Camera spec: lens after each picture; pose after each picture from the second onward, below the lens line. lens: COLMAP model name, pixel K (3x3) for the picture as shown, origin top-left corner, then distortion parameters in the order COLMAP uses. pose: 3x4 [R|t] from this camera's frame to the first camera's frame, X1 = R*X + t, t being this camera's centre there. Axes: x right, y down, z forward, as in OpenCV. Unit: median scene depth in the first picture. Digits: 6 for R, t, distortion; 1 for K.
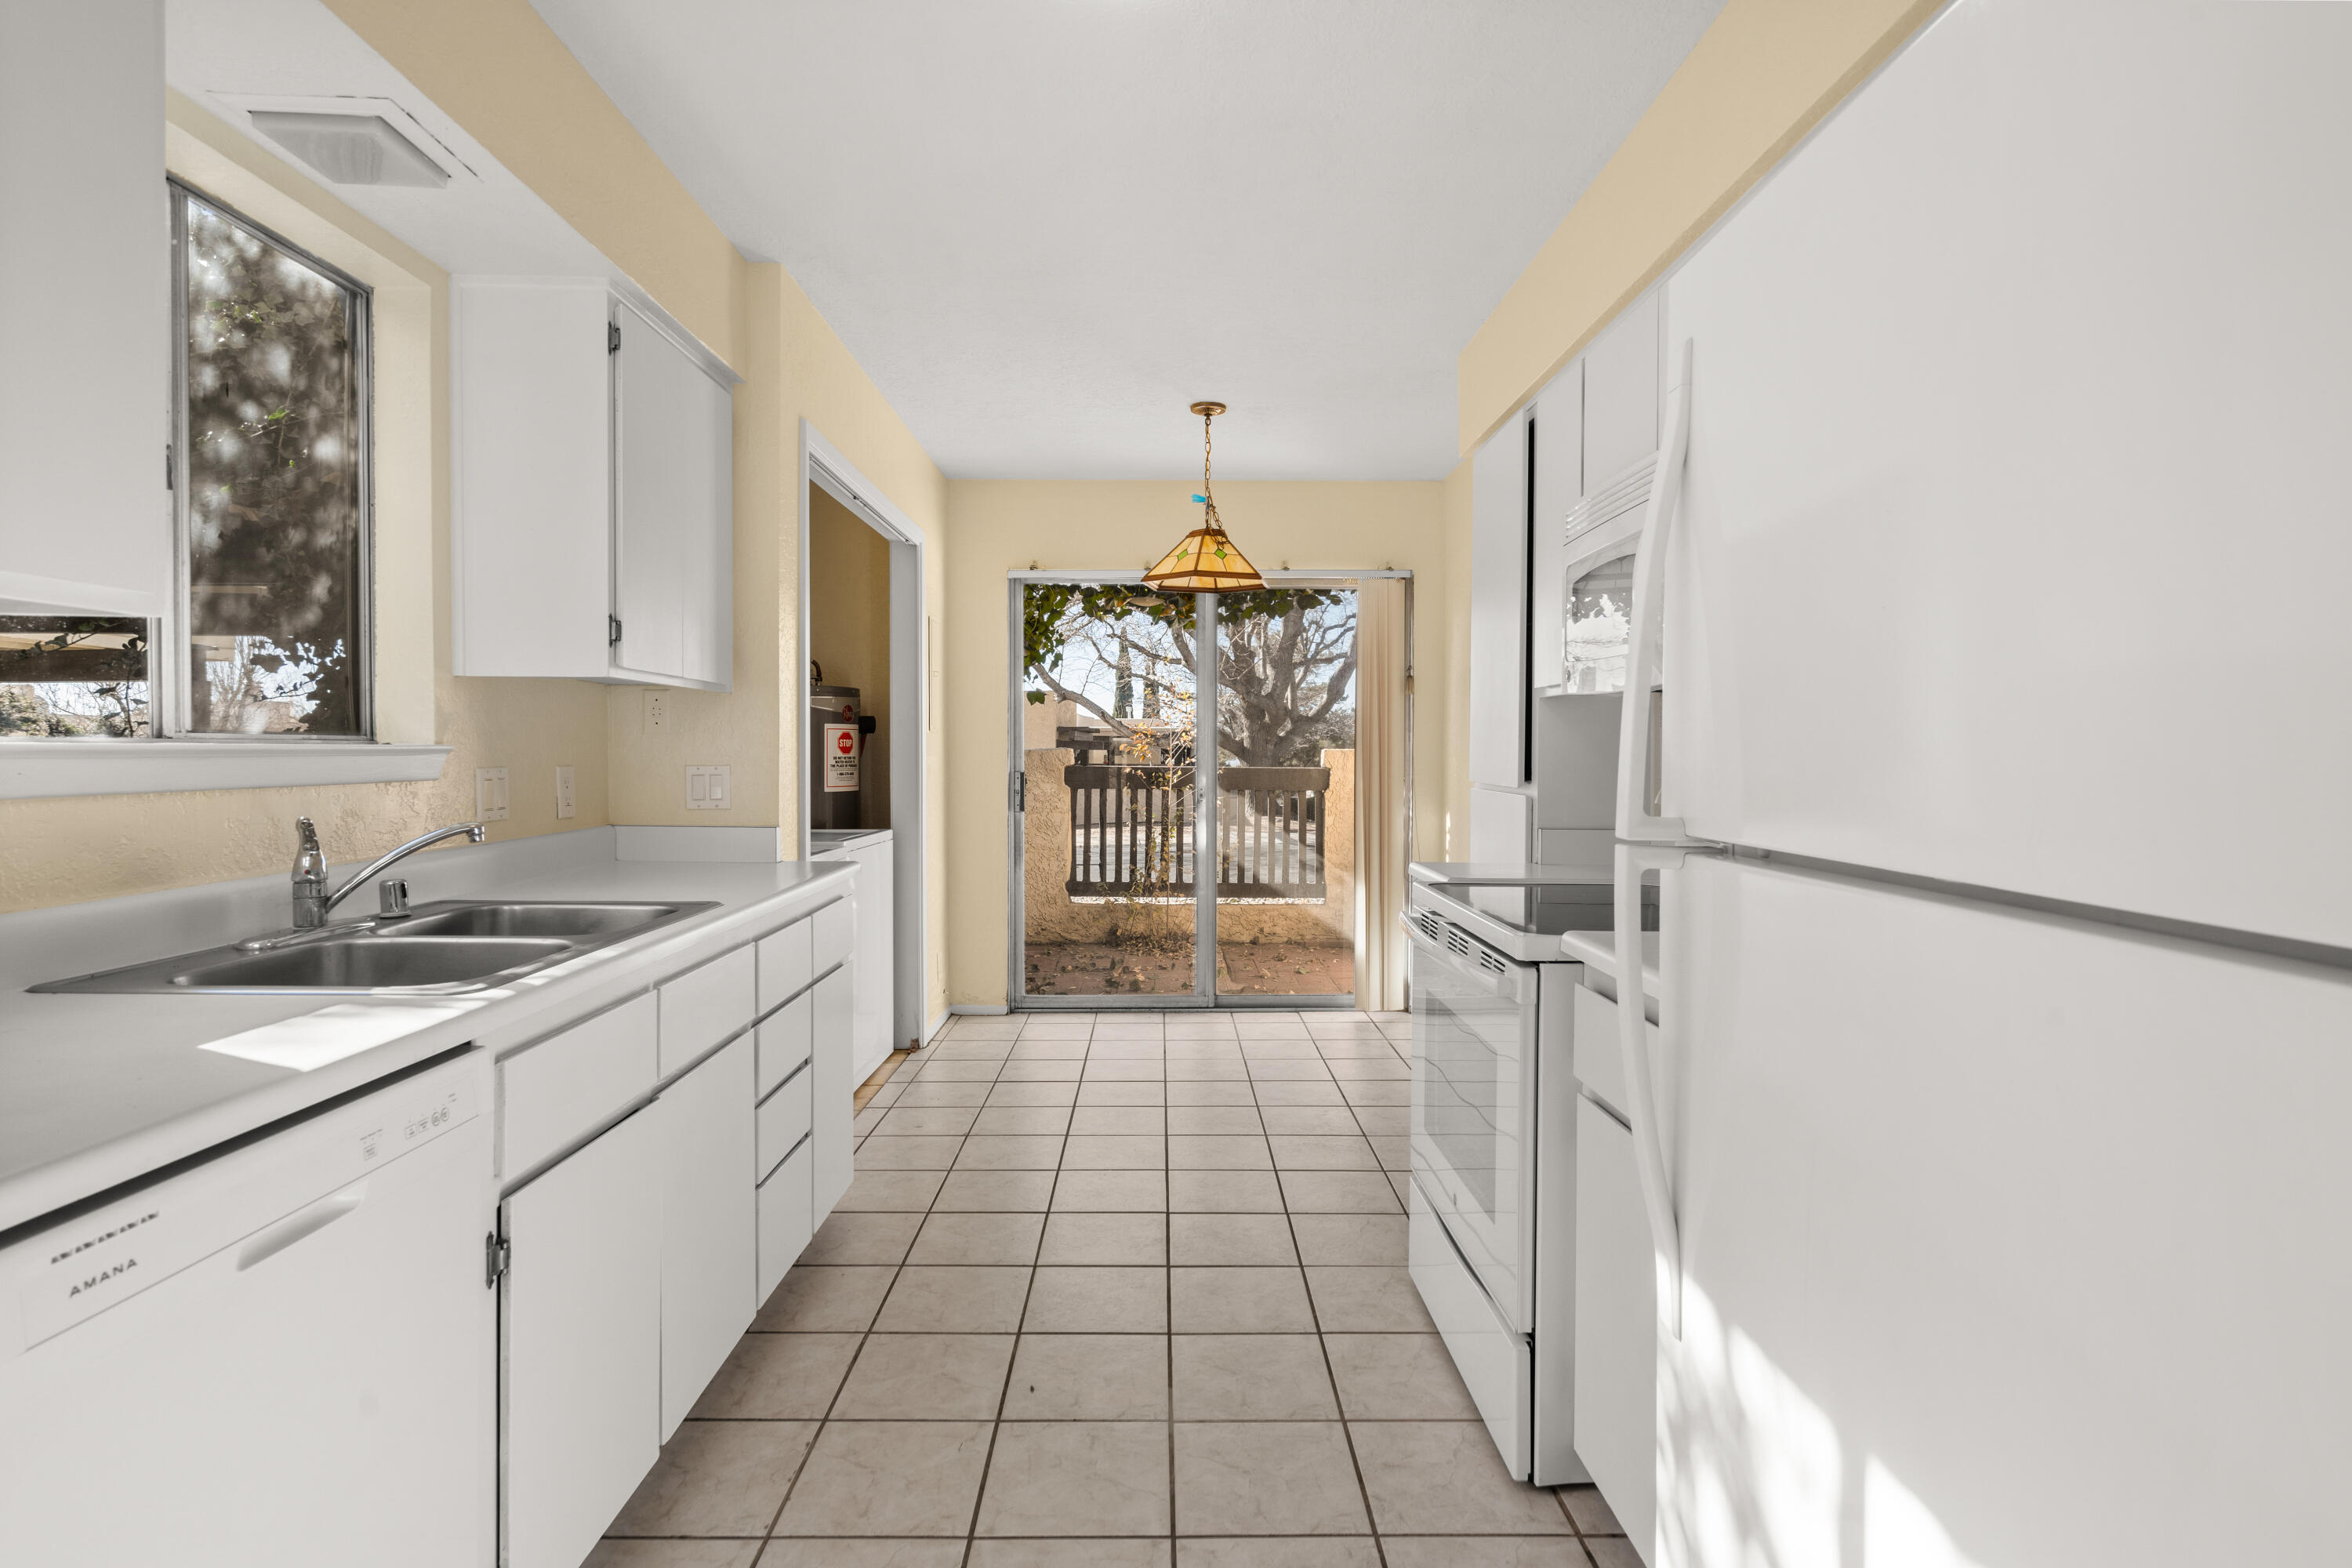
lens RADIAL K [[1137.2, 0, 1154.1], [0, 1137.2, 776.2], [0, 0, 1]] dist [0.002452, 0.000839]
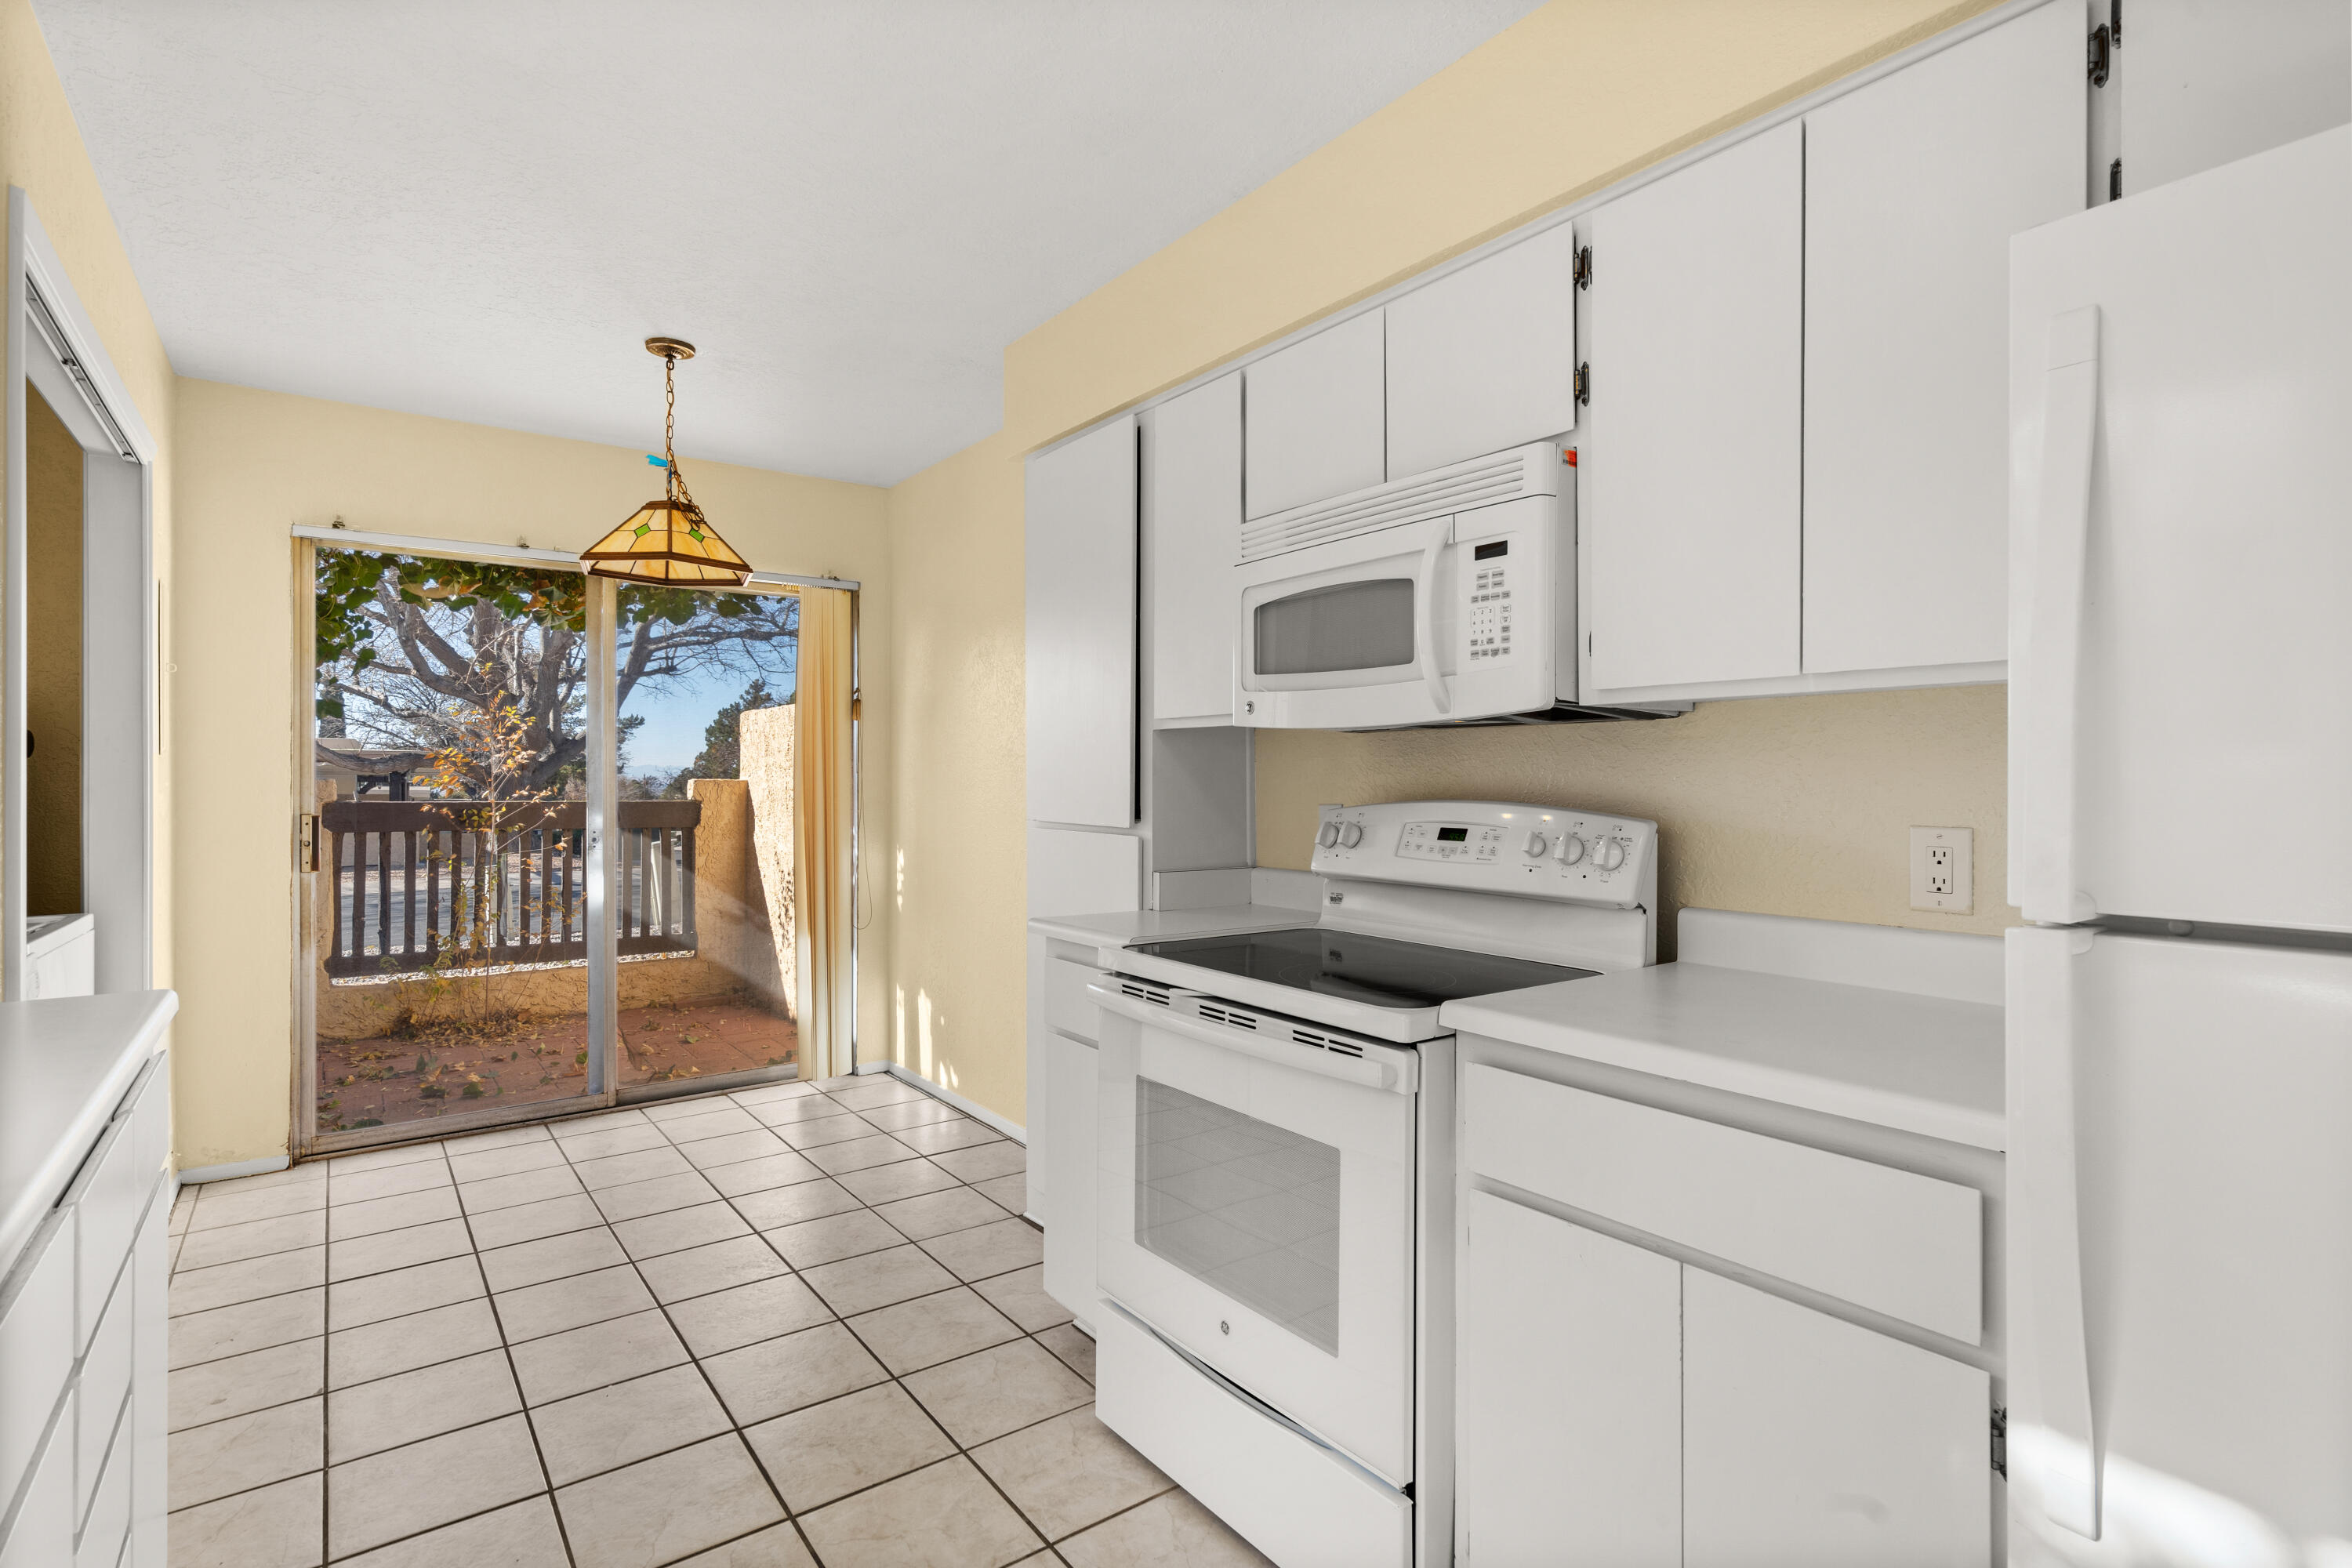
lens RADIAL K [[1137.2, 0, 1173.5], [0, 1137.2, 780.6], [0, 0, 1]] dist [0.002452, 0.000839]
pose [[0.814231, -0.002621, 0.580536, -0.091080], [0.014057, 0.999786, -0.015202, -0.006612], [-0.580371, 0.020538, 0.814093, 0.121254]]
